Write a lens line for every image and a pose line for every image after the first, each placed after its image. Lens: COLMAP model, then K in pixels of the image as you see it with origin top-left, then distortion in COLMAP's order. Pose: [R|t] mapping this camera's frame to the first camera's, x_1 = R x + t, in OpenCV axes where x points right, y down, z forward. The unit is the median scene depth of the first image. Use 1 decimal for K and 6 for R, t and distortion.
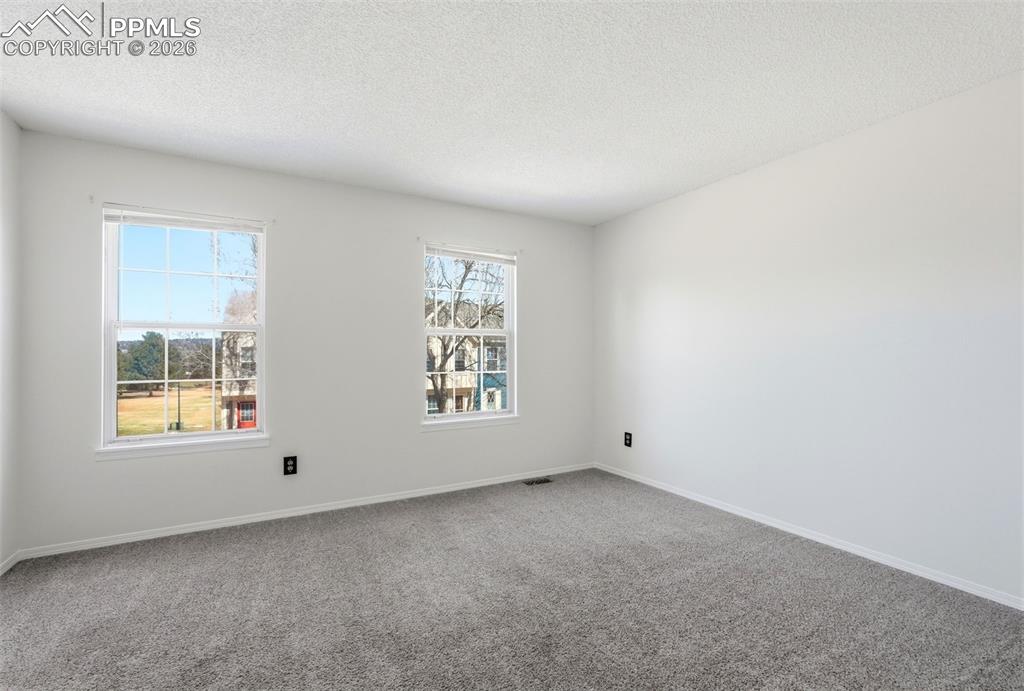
lens RADIAL K [[455.8, 0, 512.0], [0, 455.8, 345.5], [0, 0, 1]] dist [-0.012426, 0.000145]
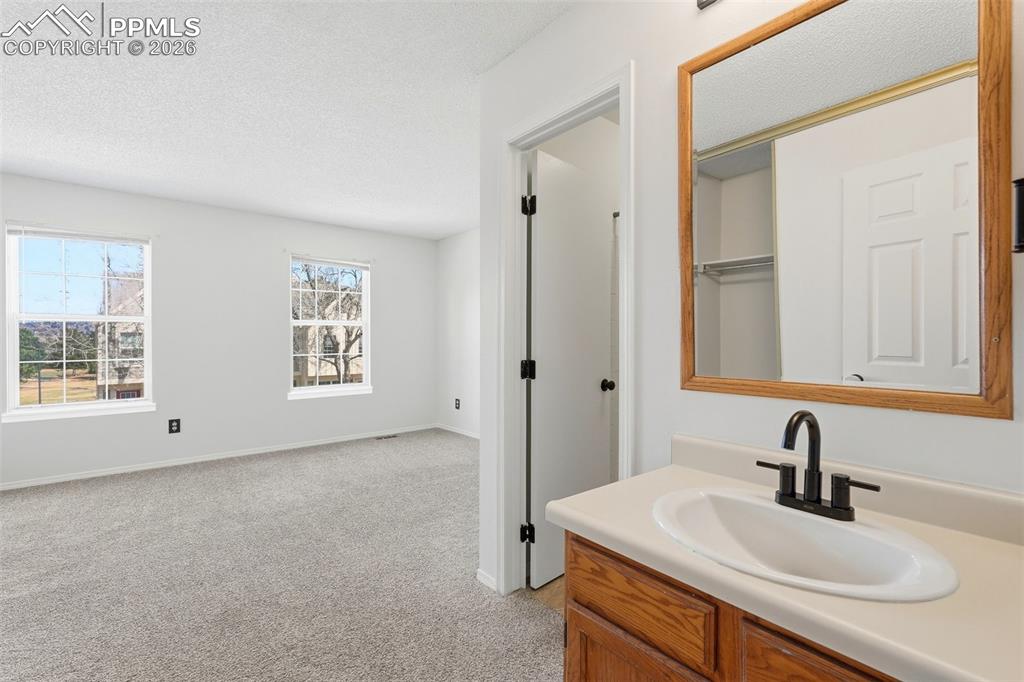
lens RADIAL K [[451.9, 0, 512.0], [0, 451.9, 341.0], [0, 0, 1]] dist [-0.003990, 0.000645]
pose [[0.983783, 0.001622, 0.179354, 0.174742], [-0.005132, 0.999804, 0.019107, -0.004969], [-0.179288, -0.019718, 0.983599, -0.331921]]
